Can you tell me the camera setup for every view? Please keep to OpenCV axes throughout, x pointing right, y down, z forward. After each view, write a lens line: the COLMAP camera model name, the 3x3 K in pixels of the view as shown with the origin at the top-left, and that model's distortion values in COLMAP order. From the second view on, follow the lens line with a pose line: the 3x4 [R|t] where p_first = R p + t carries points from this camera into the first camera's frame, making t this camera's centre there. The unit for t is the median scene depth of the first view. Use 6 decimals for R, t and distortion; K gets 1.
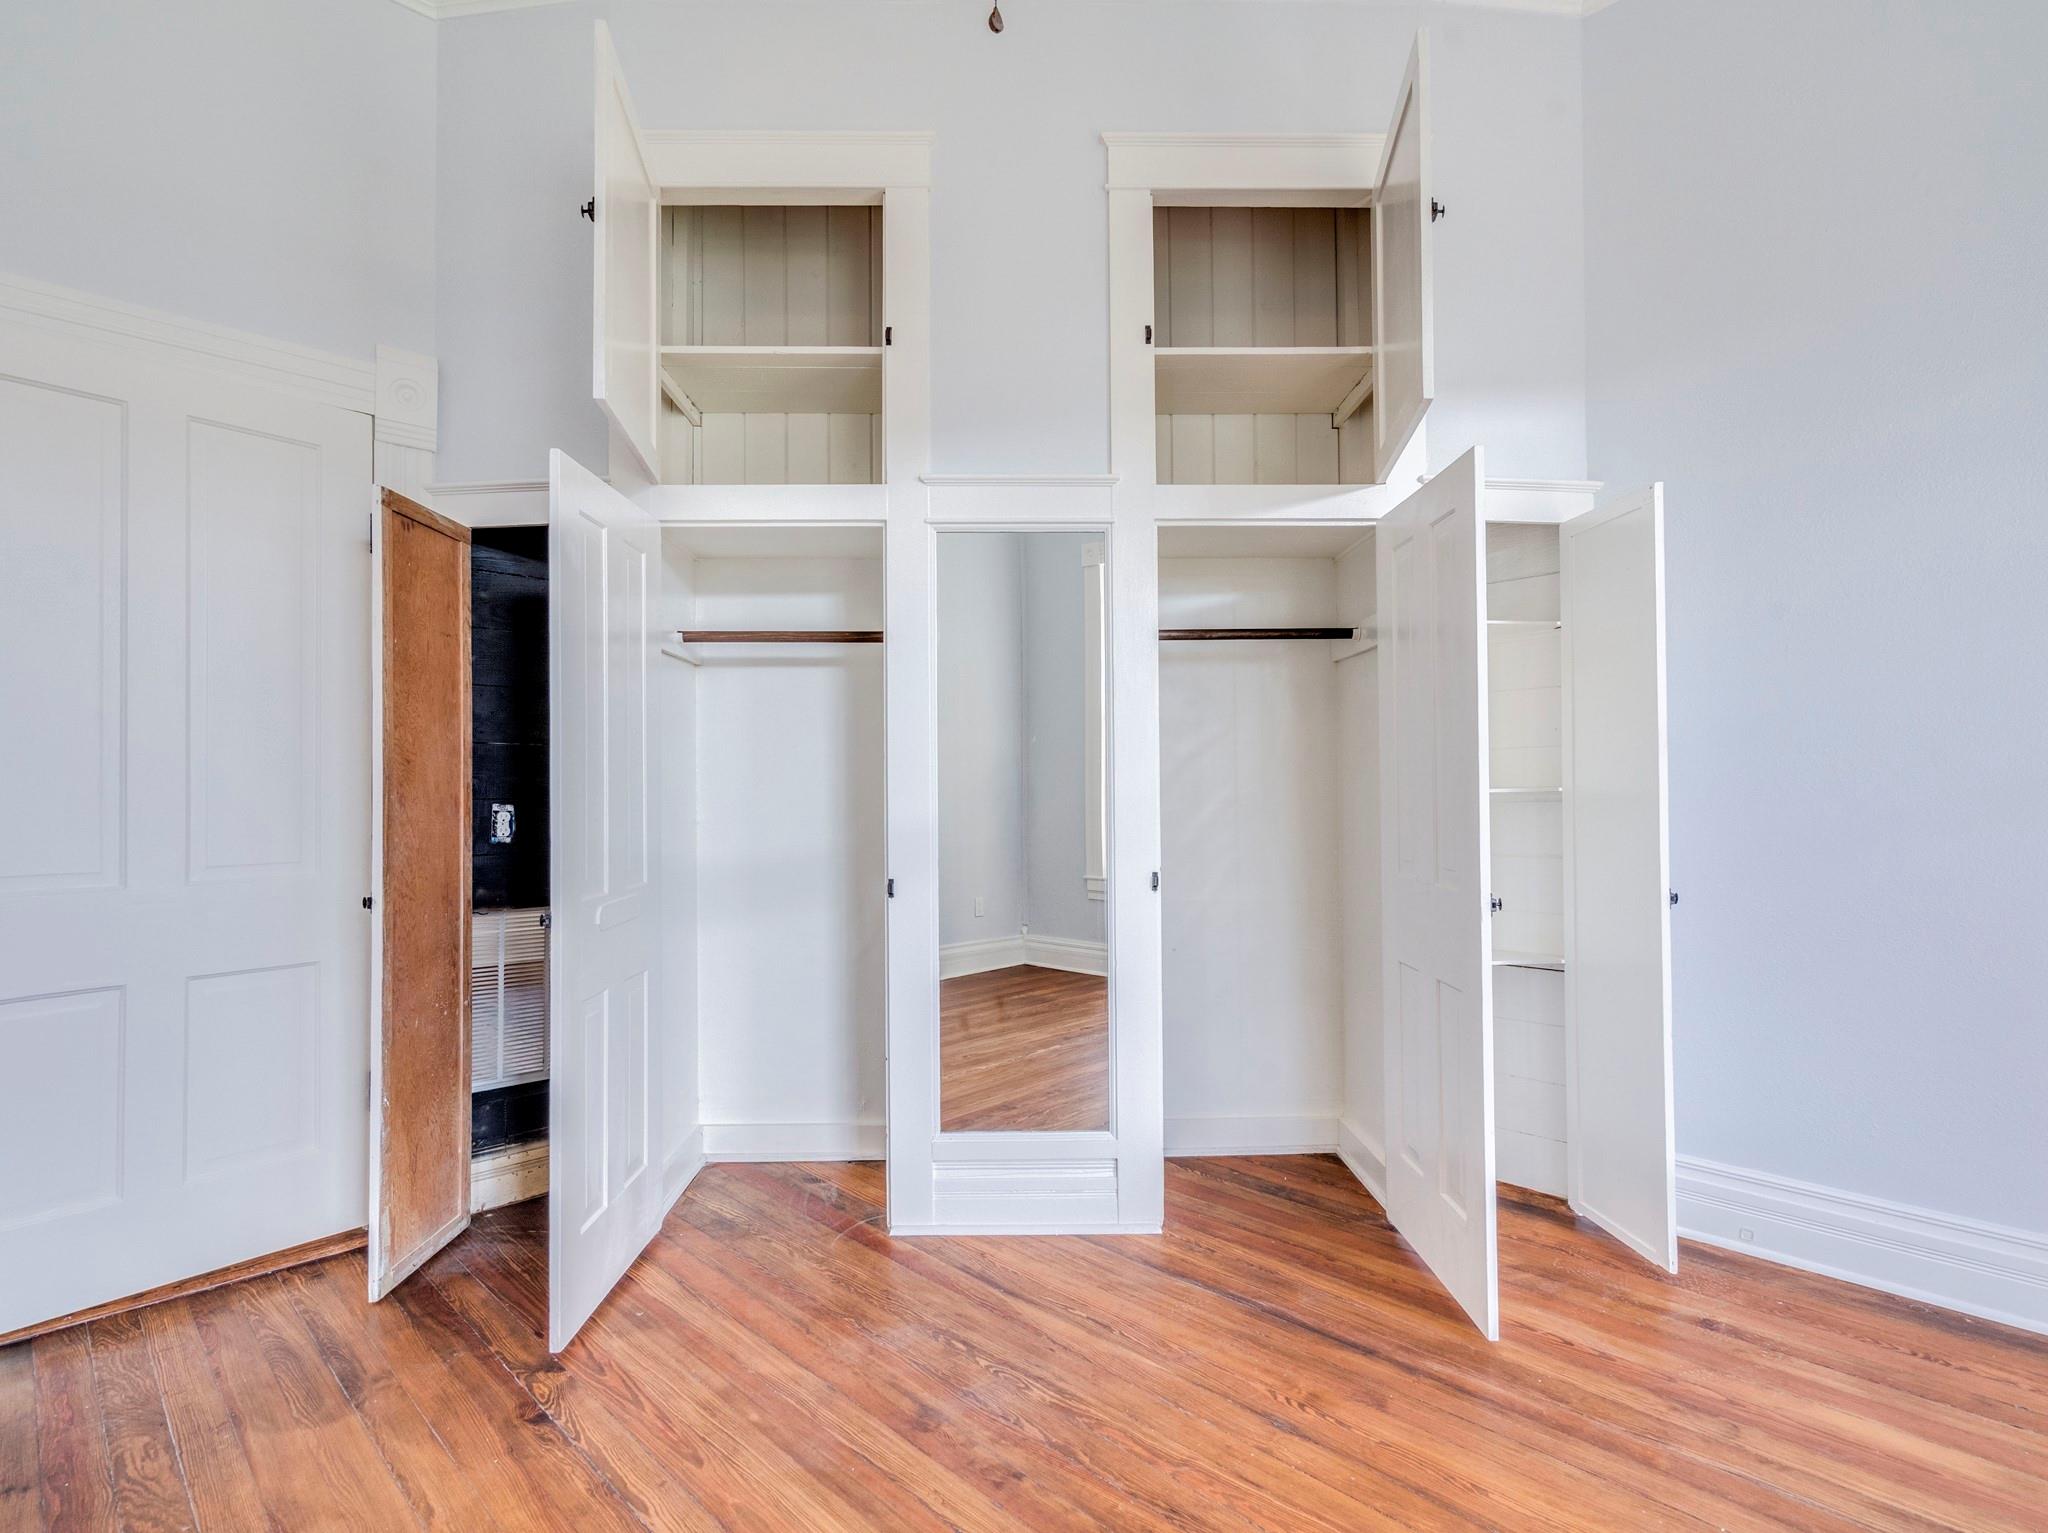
lens RADIAL K [[1074.2, 0, 1024.0], [0, 1074.2, 766.5], [0, 0, 1]] dist [-0.003913, 0.000398]
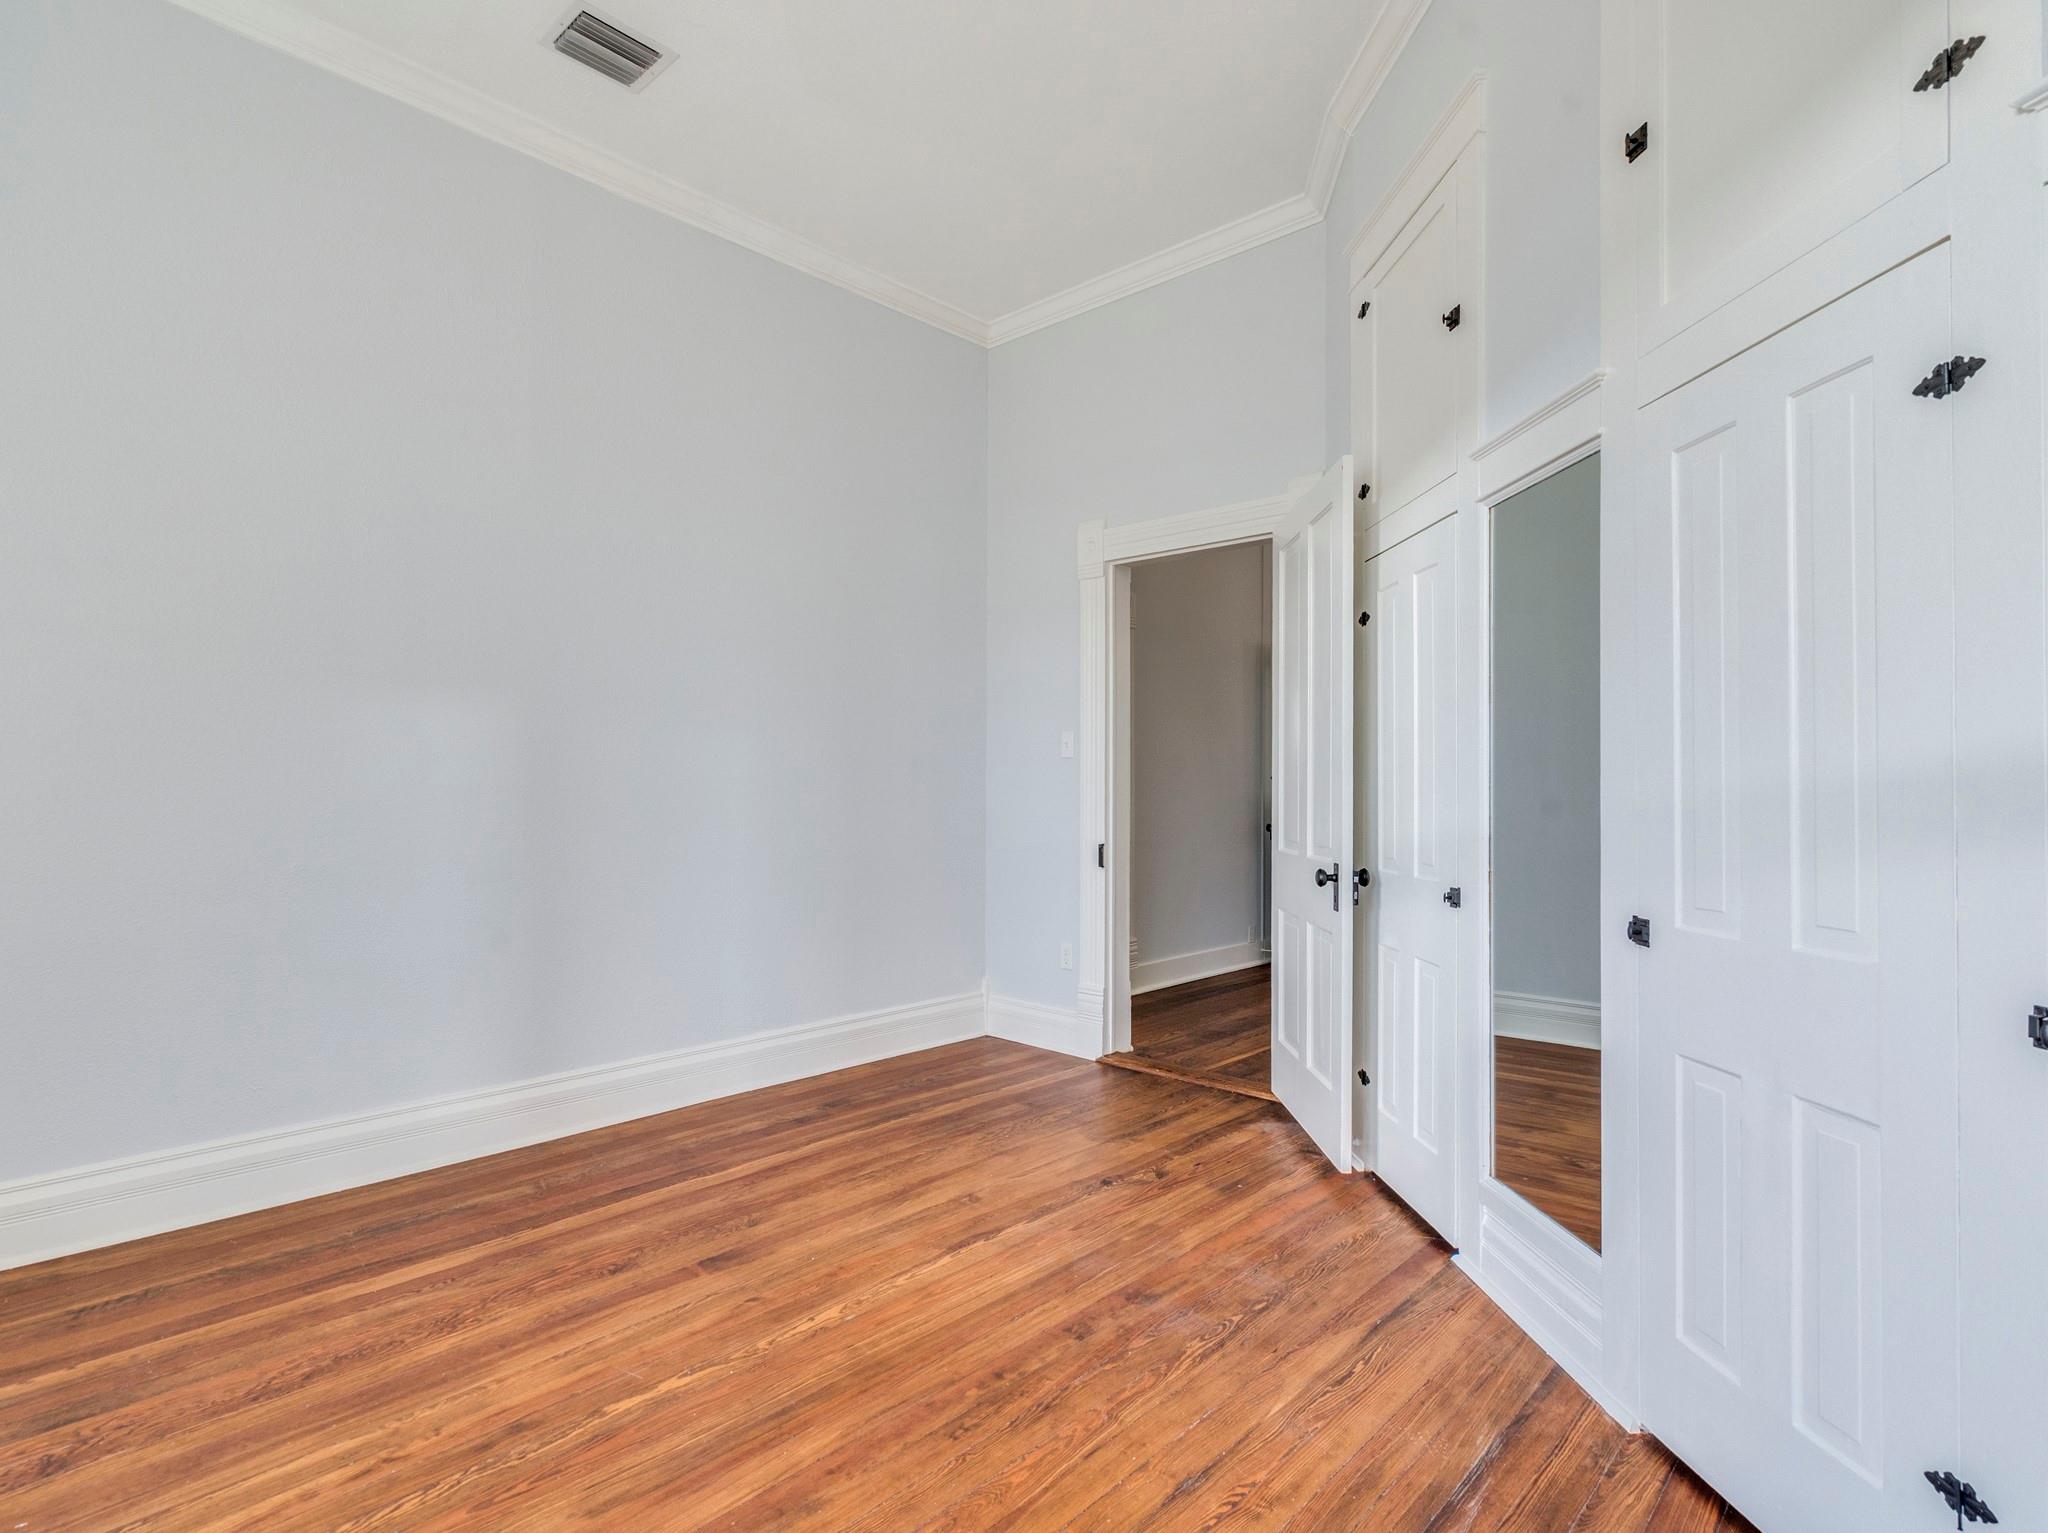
lens RADIAL K [[1074.2, 0, 1024.0], [0, 1074.2, 766.5], [0, 0, 1]] dist [-0.003913, 0.000398]
pose [[0.049814, -0.012599, -0.998679, 1.051842], [0.006429, 0.999904, -0.012294, 0.008247], [0.998738, -0.005809, 0.049890, 0.737652]]
